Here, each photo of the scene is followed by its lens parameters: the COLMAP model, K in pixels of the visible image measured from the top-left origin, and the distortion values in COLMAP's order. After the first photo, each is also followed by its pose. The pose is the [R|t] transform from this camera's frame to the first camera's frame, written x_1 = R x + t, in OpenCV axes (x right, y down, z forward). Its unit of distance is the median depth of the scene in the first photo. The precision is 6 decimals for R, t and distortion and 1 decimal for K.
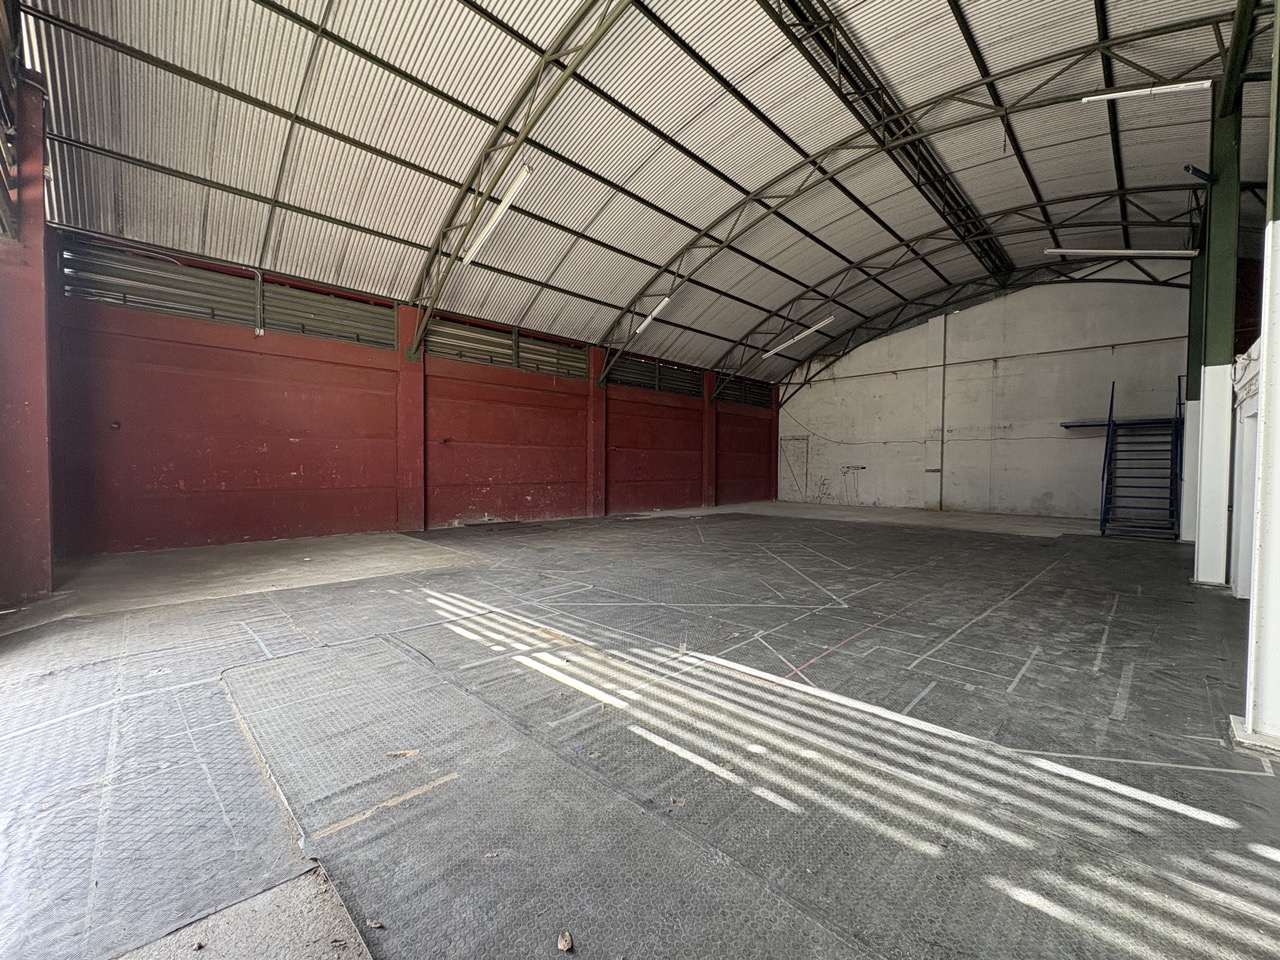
lens RADIAL K [[508.8, 0, 640.3], [0, 508.8, 479.5], [0, 0, 1]] dist [-0.001287, 0.000771]
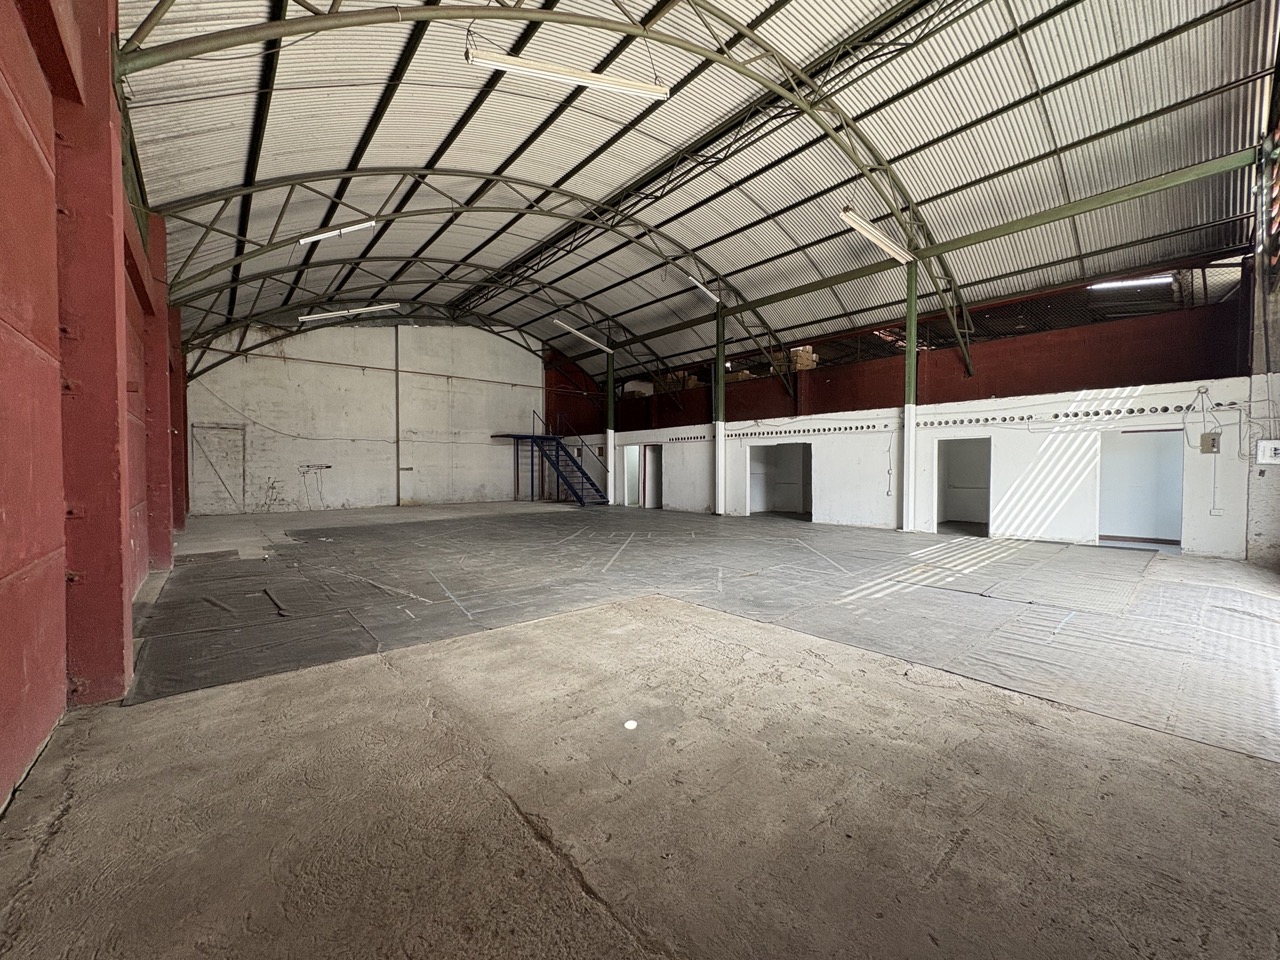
lens RADIAL K [[508.8, 0, 641.6], [0, 508.8, 474.2], [0, 0, 1]] dist [-0.001287, 0.000771]
pose [[0.071252, -0.019845, 0.997261, -0.574387], [0.027703, 0.999456, 0.017910, -0.015280], [-0.997074, 0.026351, 0.071763, 0.546547]]
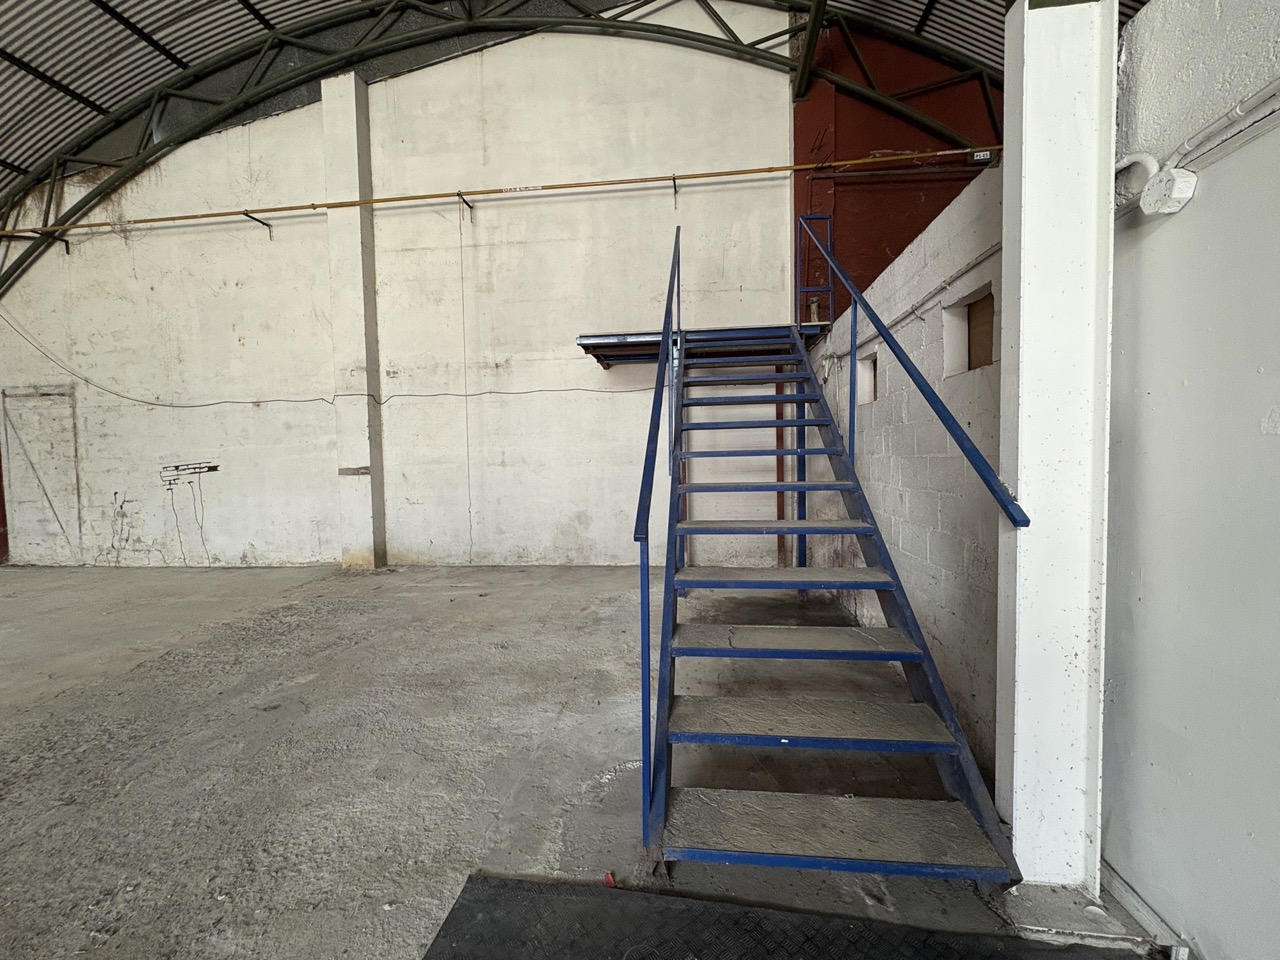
lens RADIAL K [[508.8, 0, 647.9], [0, 508.8, 482.9], [0, 0, 1]] dist [-0.001287, 0.000771]
pose [[0.792332, -0.049836, 0.608051, 0.651771], [0.042226, 0.998748, 0.026834, -0.011669], [-0.608627, 0.004414, 0.793445, 0.688073]]
